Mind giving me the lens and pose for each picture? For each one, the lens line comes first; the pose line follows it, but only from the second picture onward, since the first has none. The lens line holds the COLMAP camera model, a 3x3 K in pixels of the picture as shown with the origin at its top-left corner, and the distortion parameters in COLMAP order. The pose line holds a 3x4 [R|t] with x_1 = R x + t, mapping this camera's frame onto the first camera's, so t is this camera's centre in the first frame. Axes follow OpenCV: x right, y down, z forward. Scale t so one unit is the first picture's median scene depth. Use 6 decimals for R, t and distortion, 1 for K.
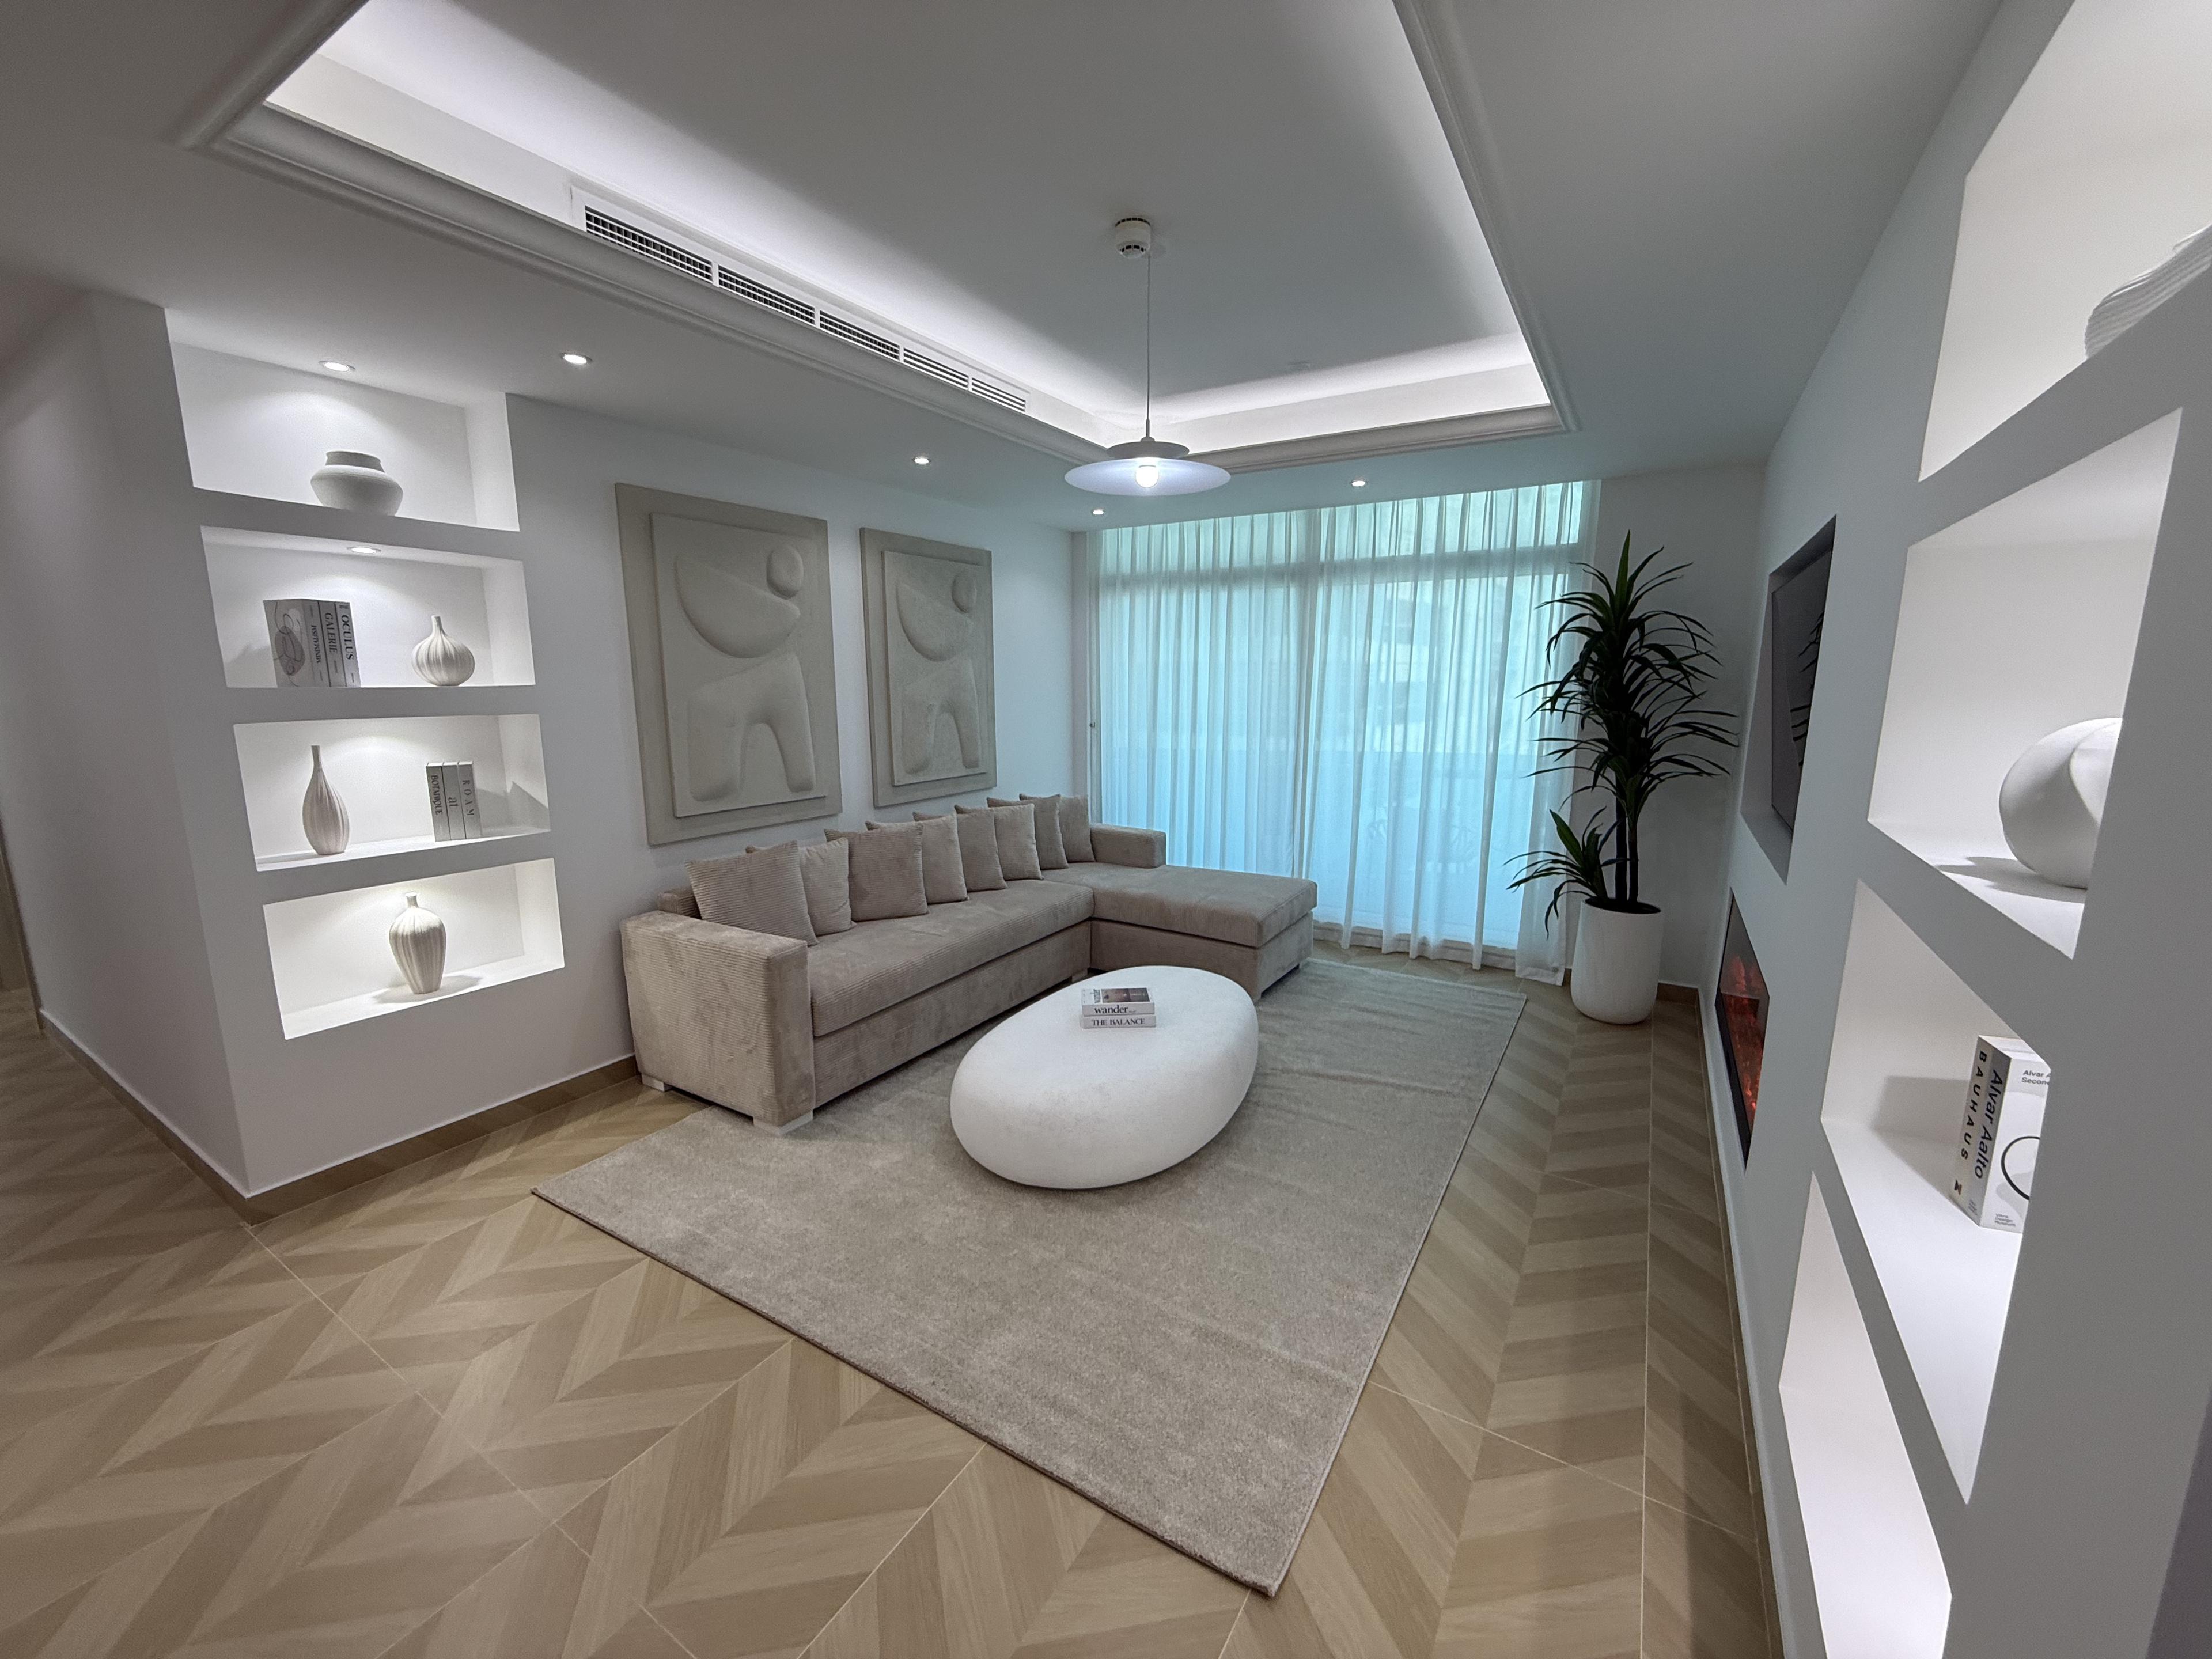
lens RADIAL K [[881.9, 0, 1101.3], [0, 881.9, 830.0], [0, 0, 1]] dist [-0.008002, -0.000700]
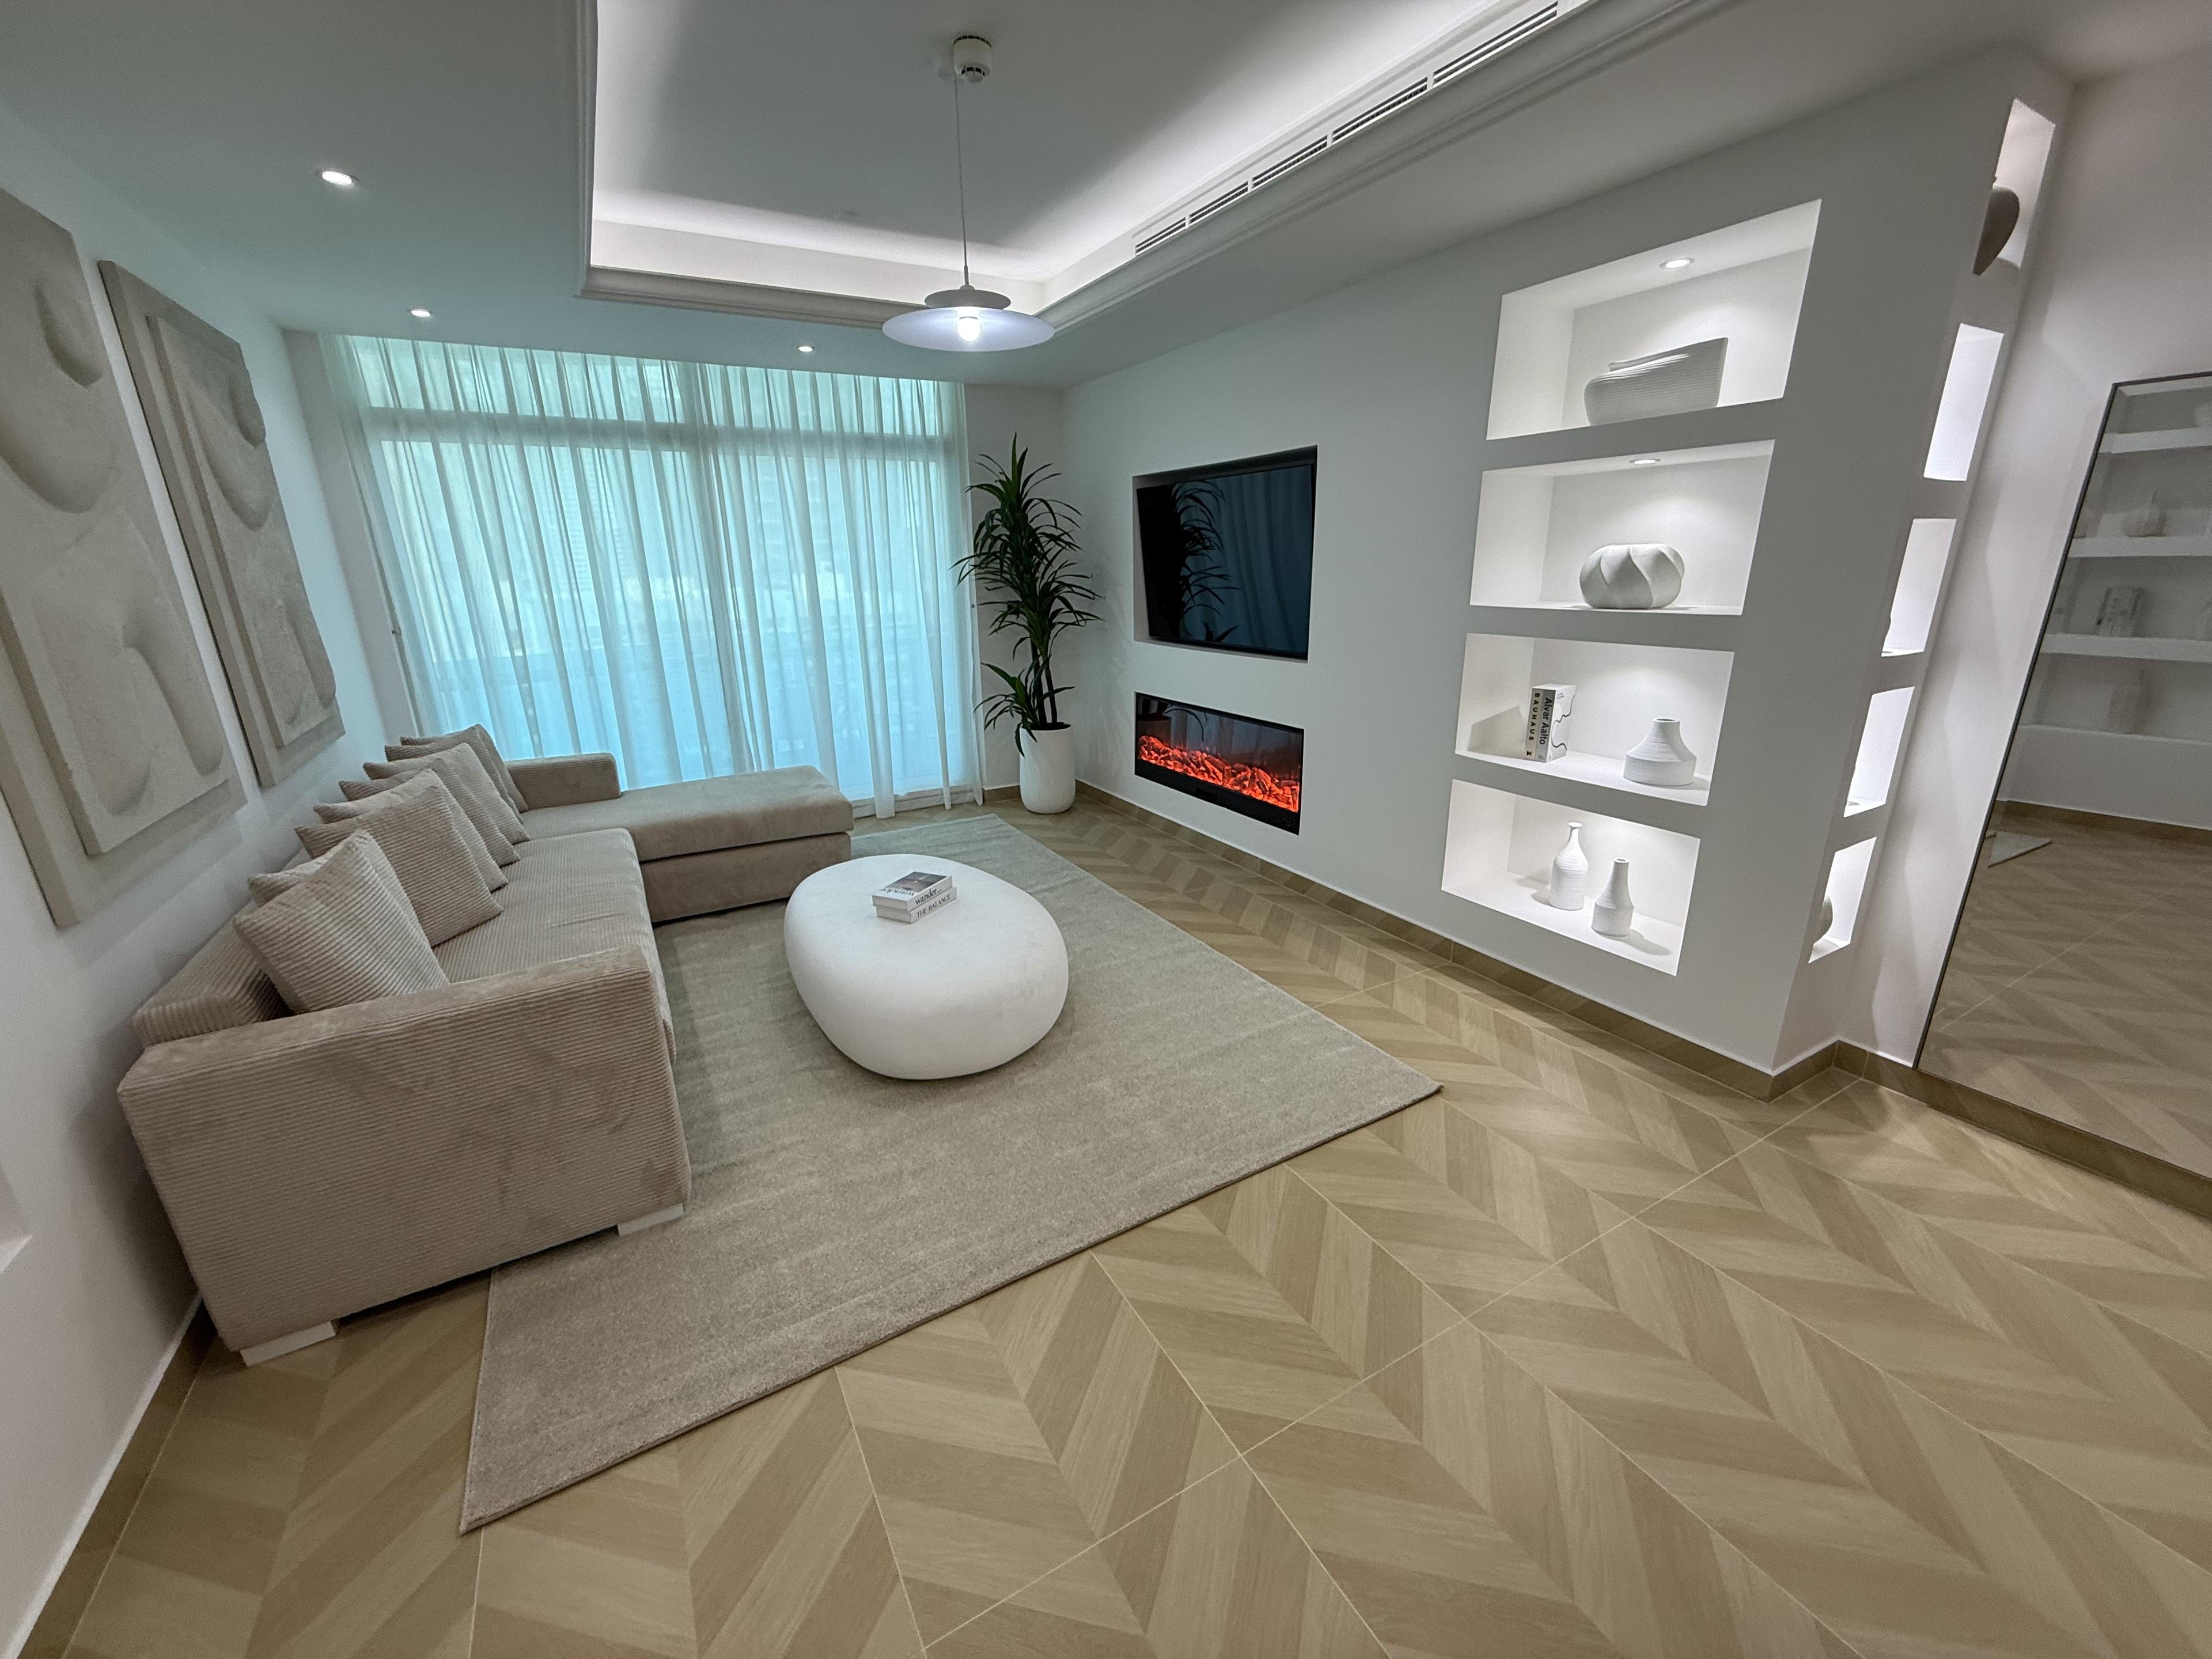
lens RADIAL K [[881.9, 0, 1104.0], [0, 881.9, 829.6], [0, 0, 1]] dist [-0.008002, -0.000700]
pose [[0.475419, -0.265382, 0.838778, -0.535453], [0.167944, 0.963261, 0.209576, -0.029828], [-0.863581, 0.041232, 0.502522, 0.258613]]
